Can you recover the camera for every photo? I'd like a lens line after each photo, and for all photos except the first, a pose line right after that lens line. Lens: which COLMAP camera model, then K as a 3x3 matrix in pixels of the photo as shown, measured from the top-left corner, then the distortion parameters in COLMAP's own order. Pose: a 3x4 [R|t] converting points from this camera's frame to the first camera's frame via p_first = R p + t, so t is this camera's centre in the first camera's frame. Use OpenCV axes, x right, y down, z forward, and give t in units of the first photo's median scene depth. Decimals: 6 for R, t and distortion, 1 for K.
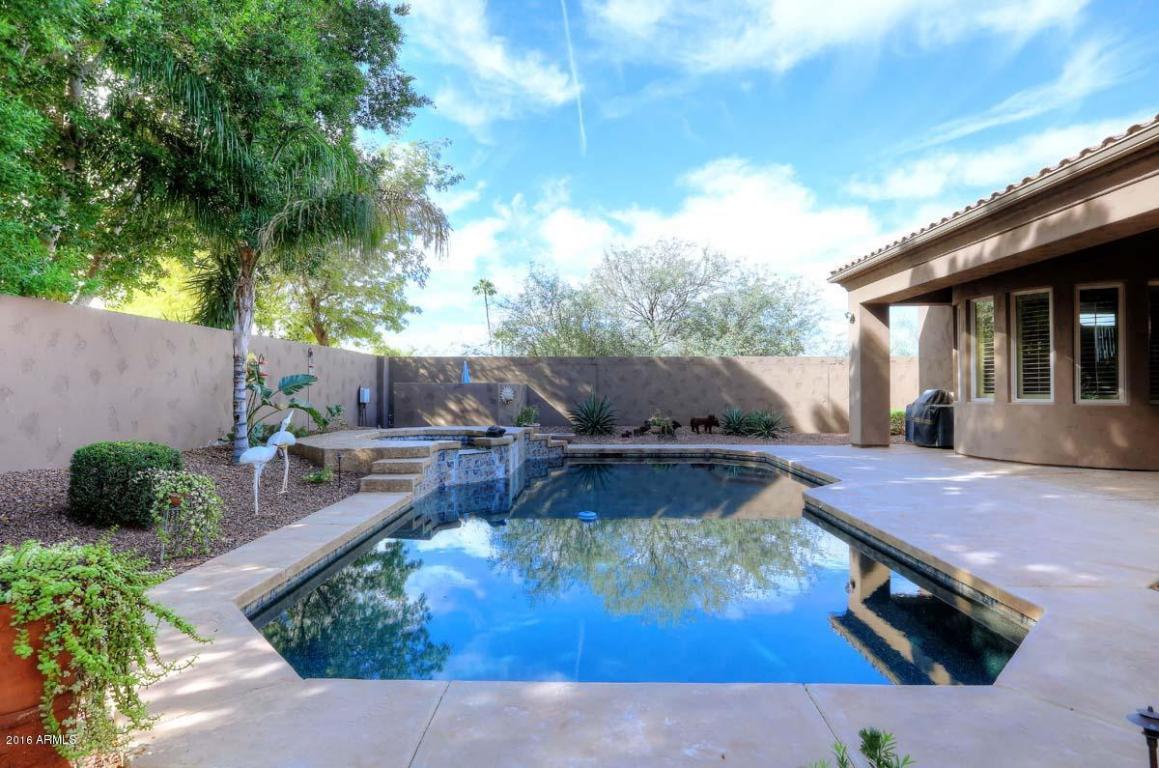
lens RADIAL K [[598.8, 0, 574.3], [0, 598.8, 385.3], [0, 0, 1]] dist [0.000377, 0.000403]
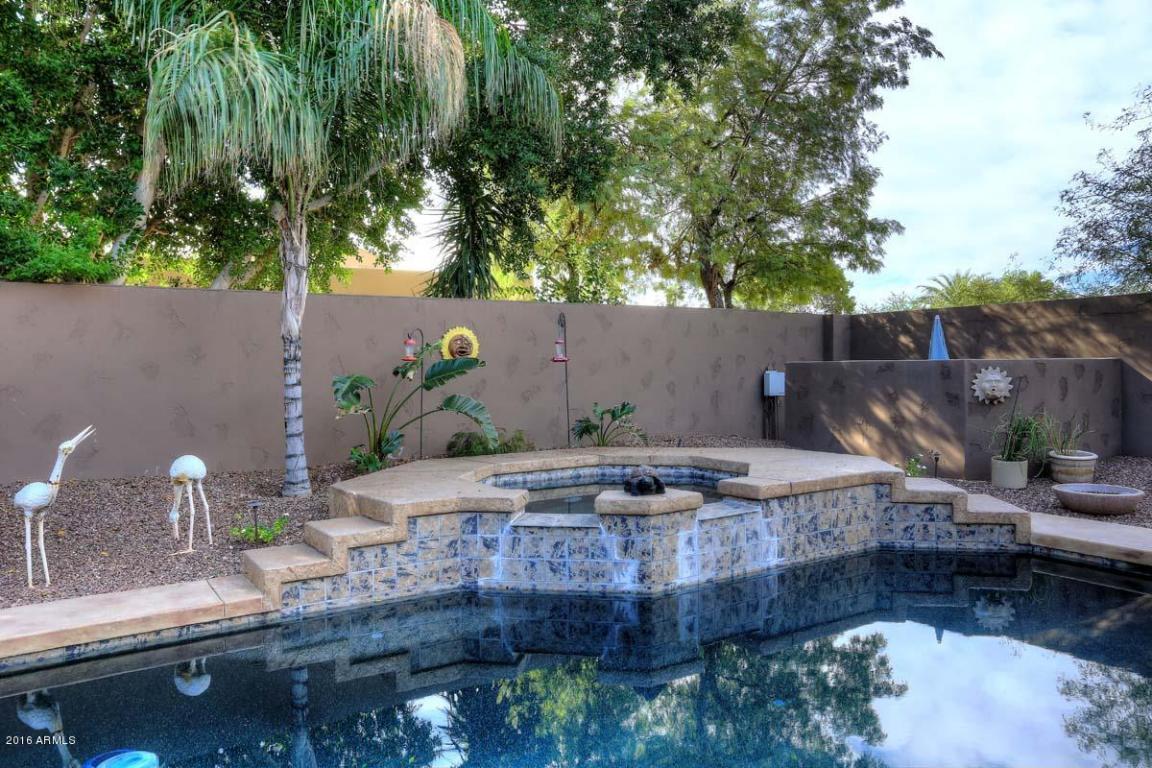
lens RADIAL K [[814.5, 0, 585.2], [0, 814.5, 385.4], [0, 0, 1]] dist [-0.002463, 0.005113]
pose [[0.579099, 0.013139, -0.815151, 0.257362], [0.014919, 0.999532, 0.026710, -0.008390], [0.815120, -0.027629, 0.578632, 0.476196]]
